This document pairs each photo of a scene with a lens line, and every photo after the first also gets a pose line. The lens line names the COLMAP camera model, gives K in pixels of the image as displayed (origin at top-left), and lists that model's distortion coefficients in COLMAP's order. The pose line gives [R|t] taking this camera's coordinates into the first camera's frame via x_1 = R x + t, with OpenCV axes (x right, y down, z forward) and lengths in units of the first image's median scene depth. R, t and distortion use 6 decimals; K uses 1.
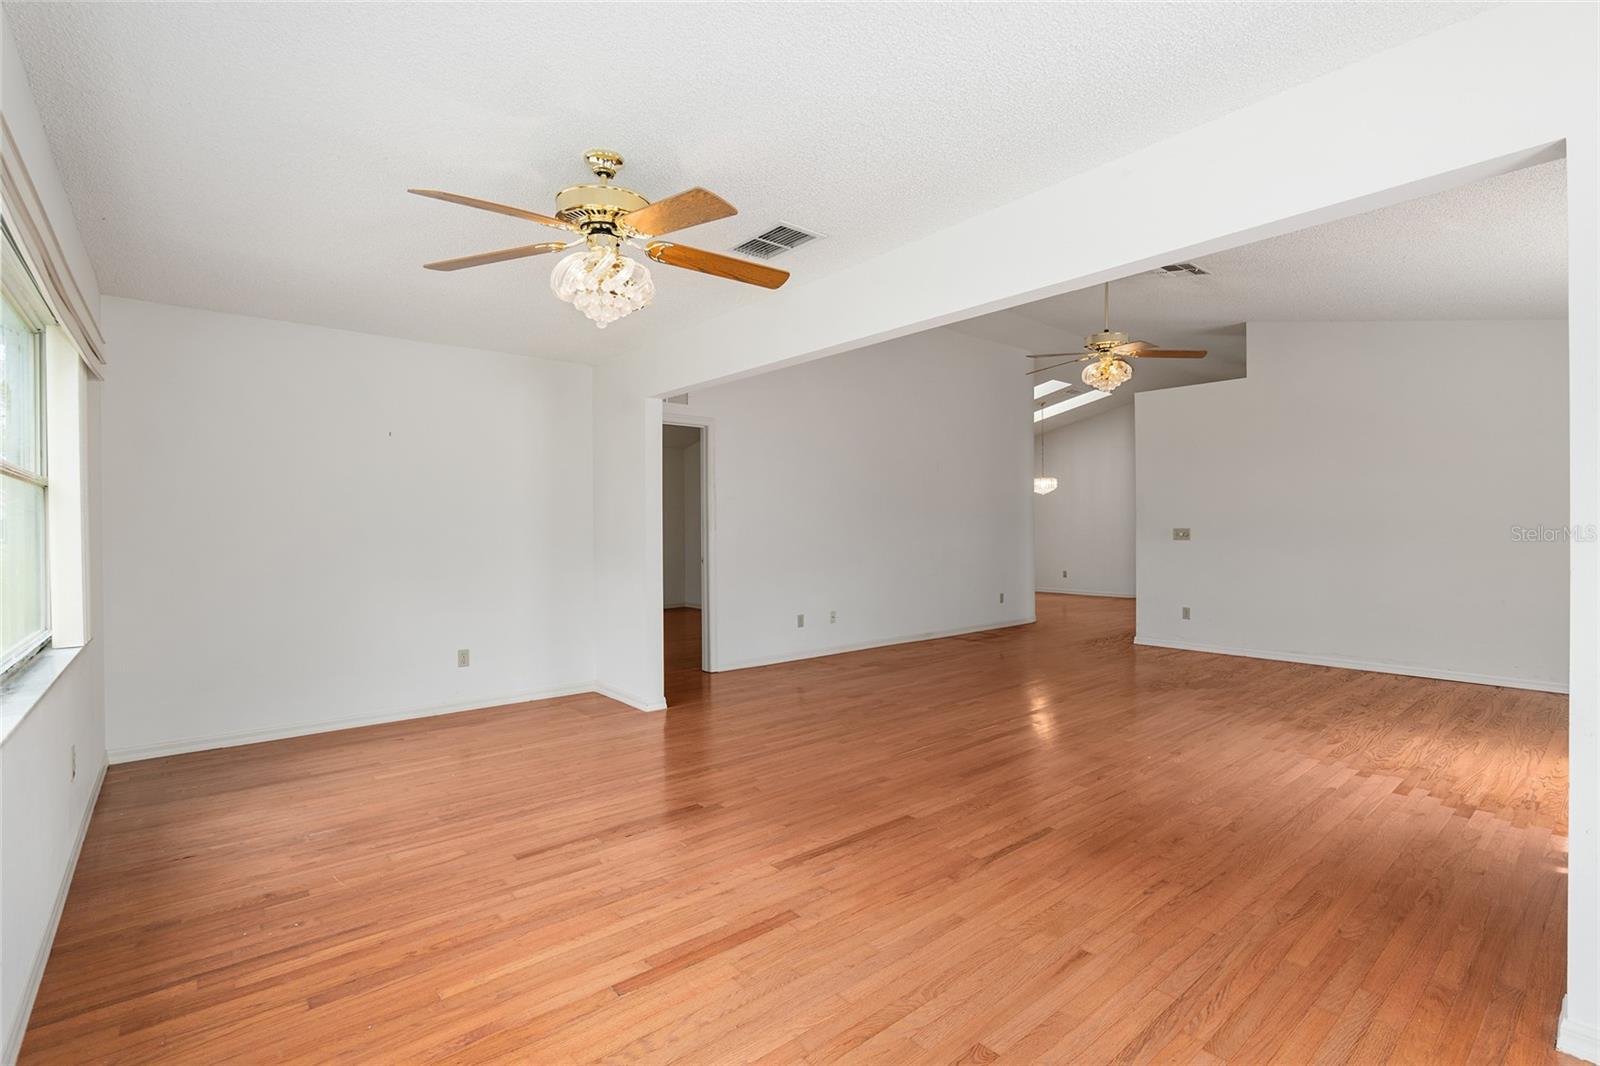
lens RADIAL K [[746.0, 0, 800.5], [0, 746.0, 522.1], [0, 0, 1]] dist [-0.023582, 0.004554]
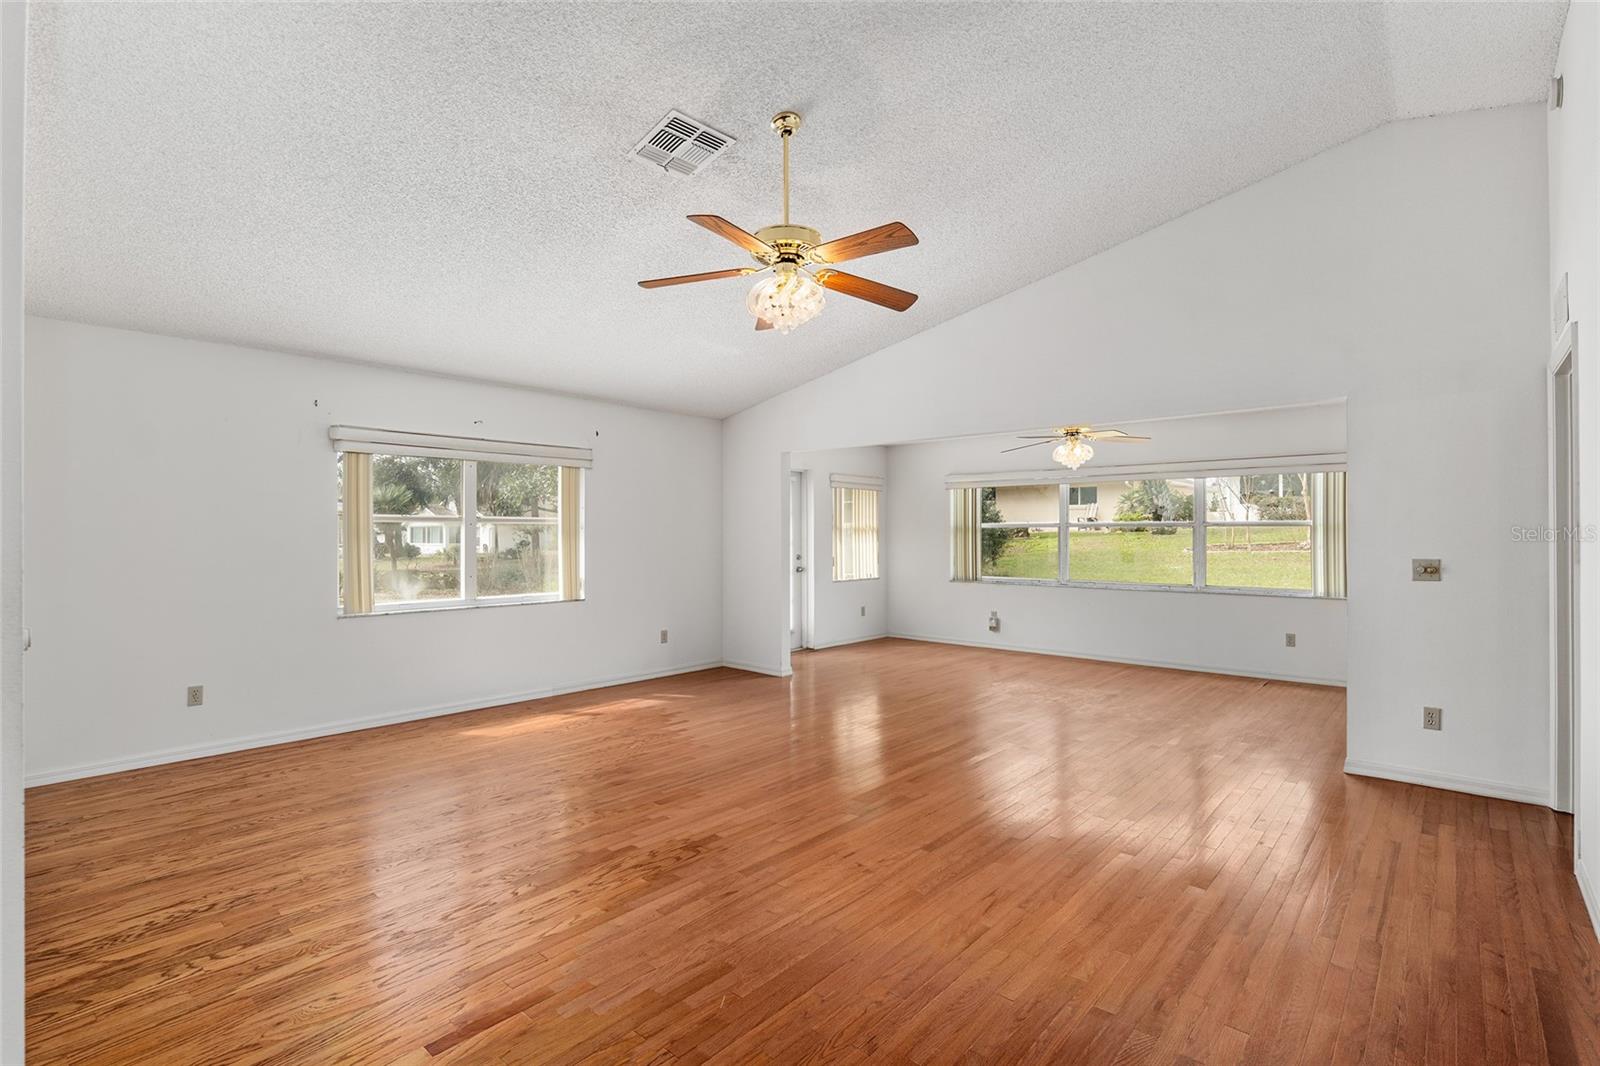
lens RADIAL K [[745.9, 0, 803.9], [0, 745.9, 533.9], [0, 0, 1]] dist [-0.022140, 0.001171]
pose [[-0.989904, 0.006187, -0.141604, 0.796210], [0.007613, 0.999926, -0.009529, -0.014472], [0.141535, -0.010511, -0.989877, 2.638605]]
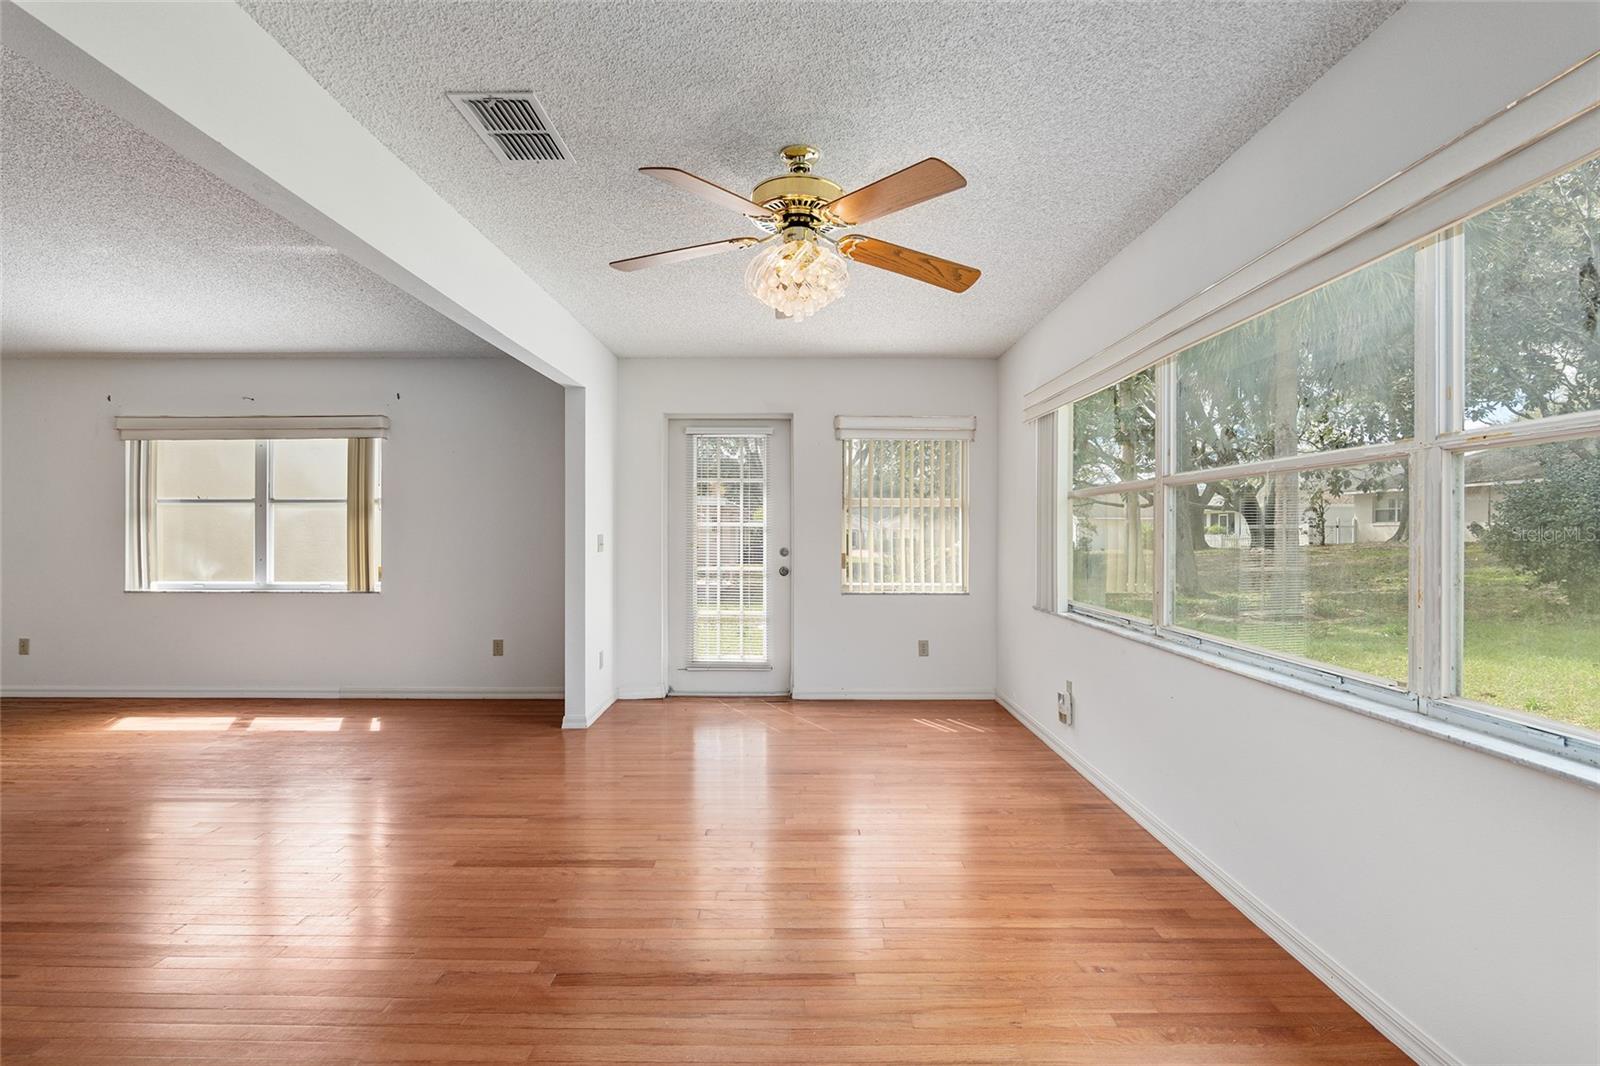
lens RADIAL K [[761.0, 0, 796.6], [0, 761.0, 542.6], [0, 0, 1]] dist [-0.013298, 0.000684]
pose [[-0.762215, -0.002601, 0.647318, -0.688036], [-0.001902, 0.999997, 0.001779, 0.017756], [-0.647321, 0.000125, -0.762218, 1.341066]]
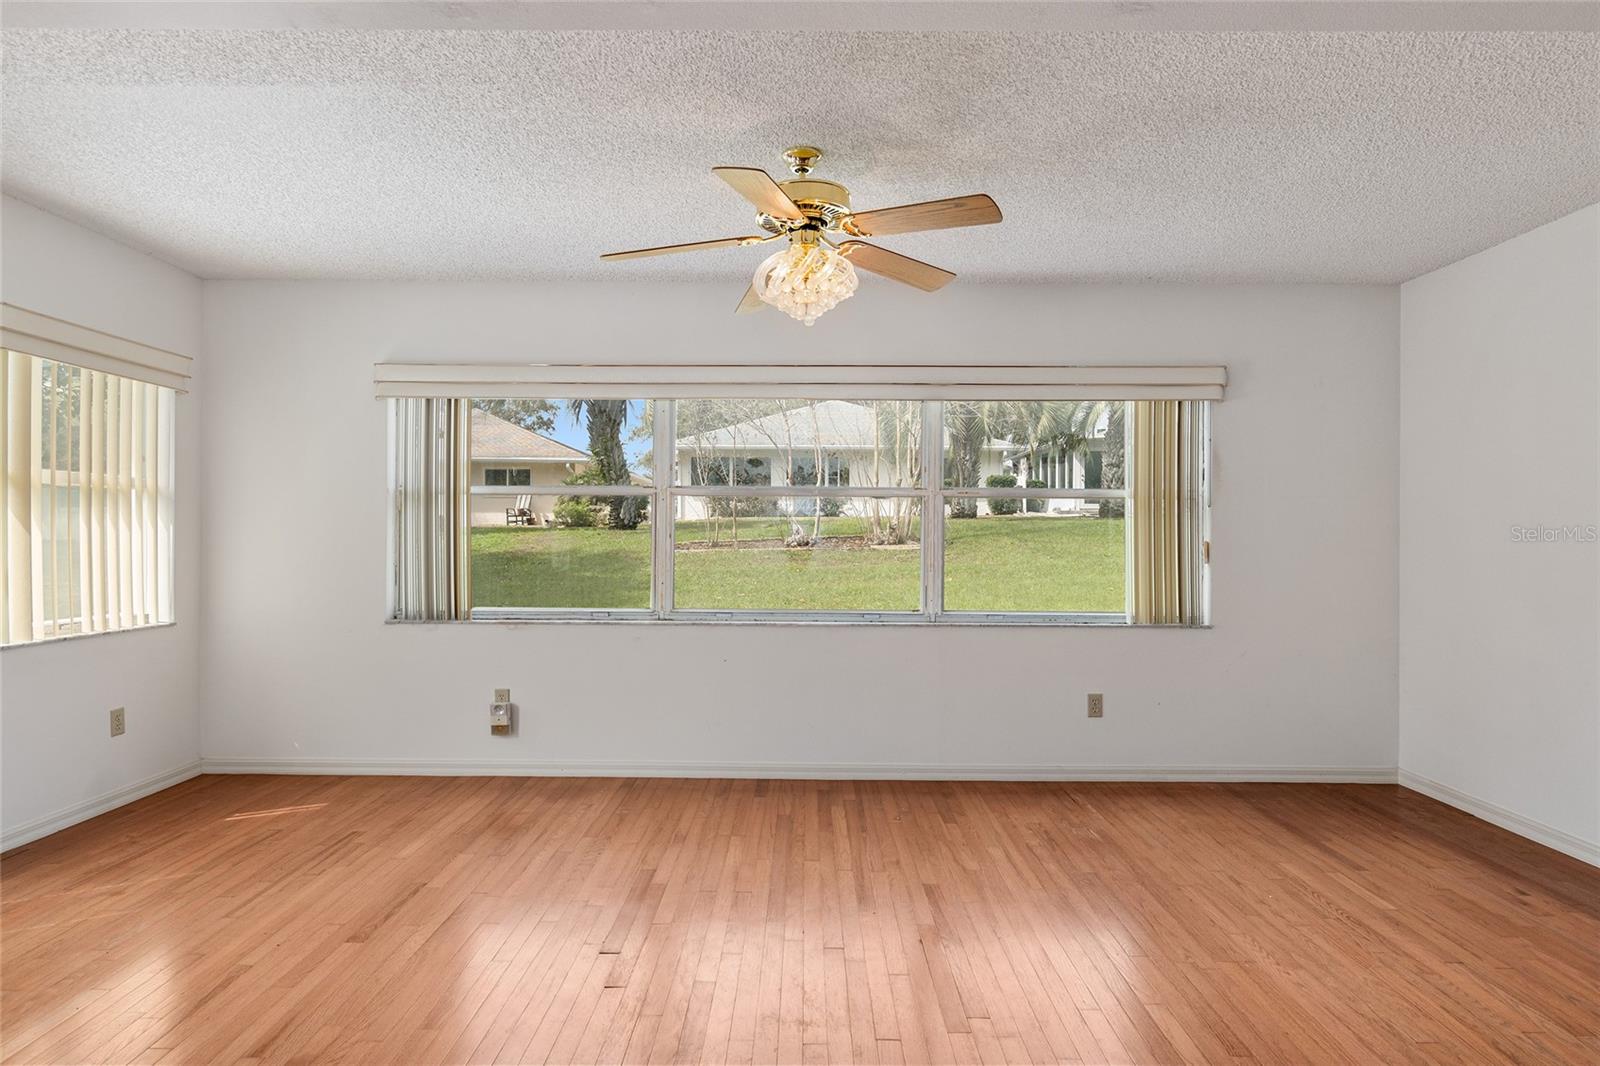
lens RADIAL K [[854.9, 0, 799.1], [0, 854.9, 535.5], [0, 0, 1]] dist [0.002114, 0.000508]
pose [[-0.652399, 0.003759, -0.757866, 0.450914], [0.006735, 0.999977, -0.000838, 0.010661], [0.757846, -0.005651, -0.652409, 1.320295]]
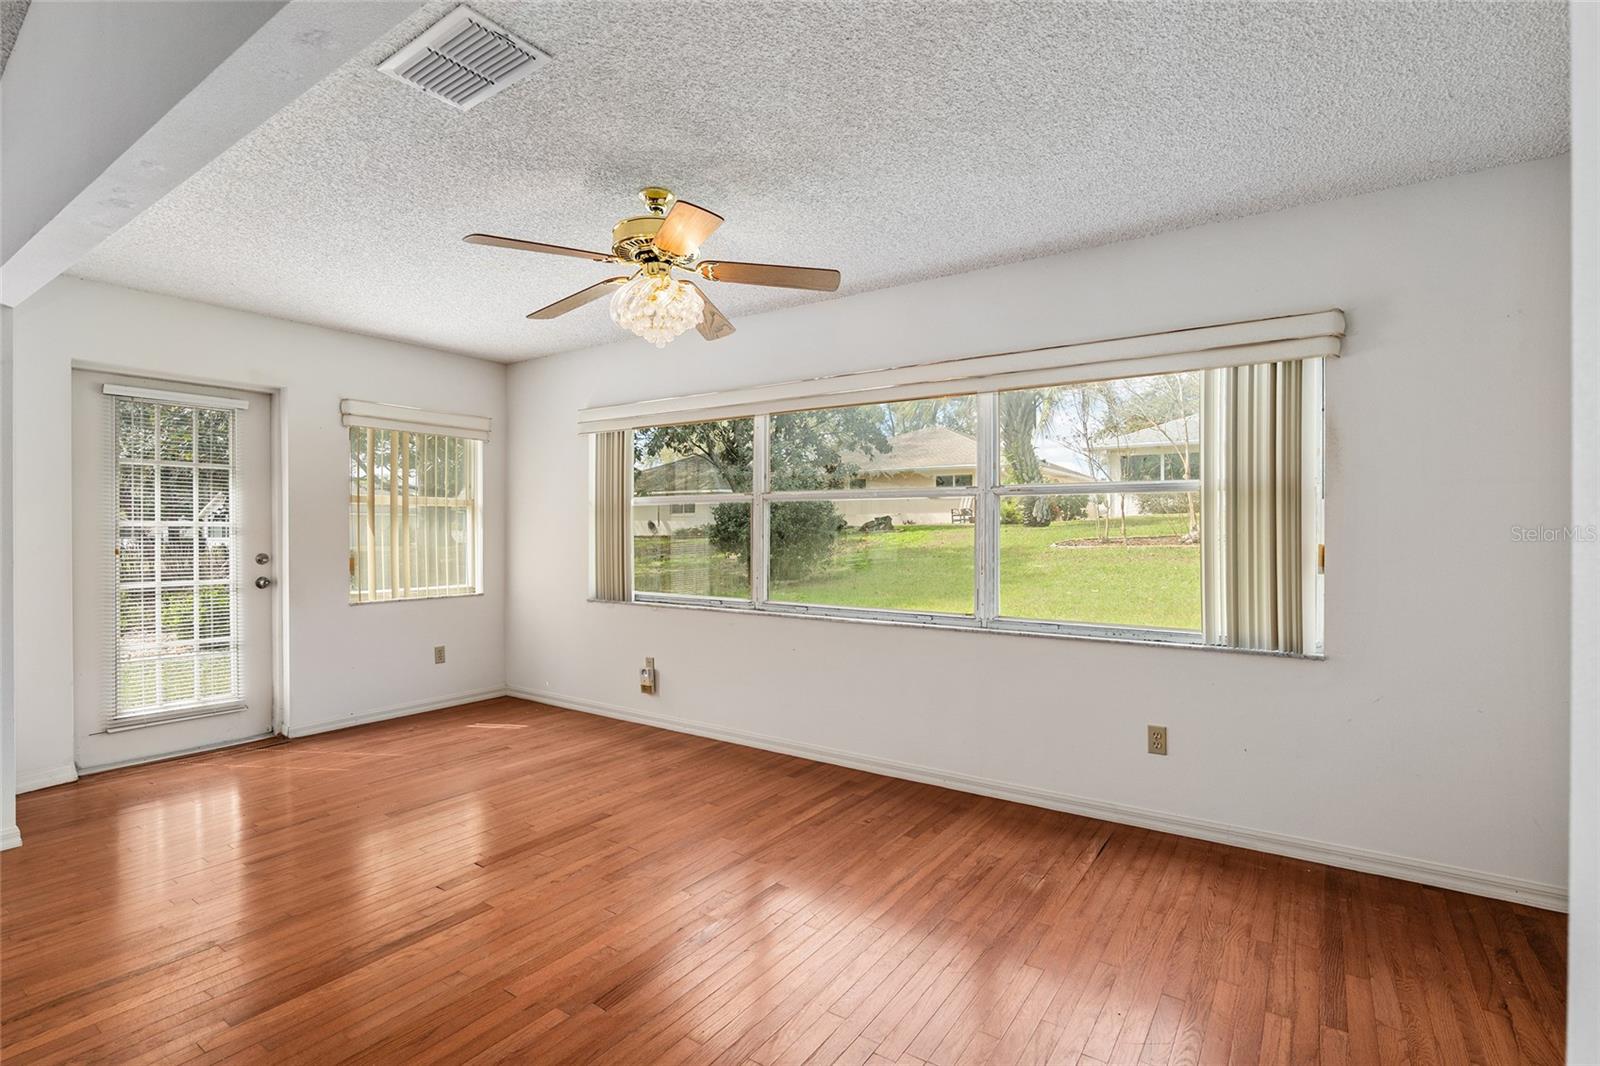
lens RADIAL K [[760.6, 0, 800.0], [0, 760.6, 533.0], [0, 0, 1]] dist [-0.012392, 0.001720]
pose [[-0.964684, 0.006555, -0.263327, -0.130432], [0.007684, 0.999965, -0.003256, 0.007711], [0.263296, -0.005165, -0.964701, 1.617757]]
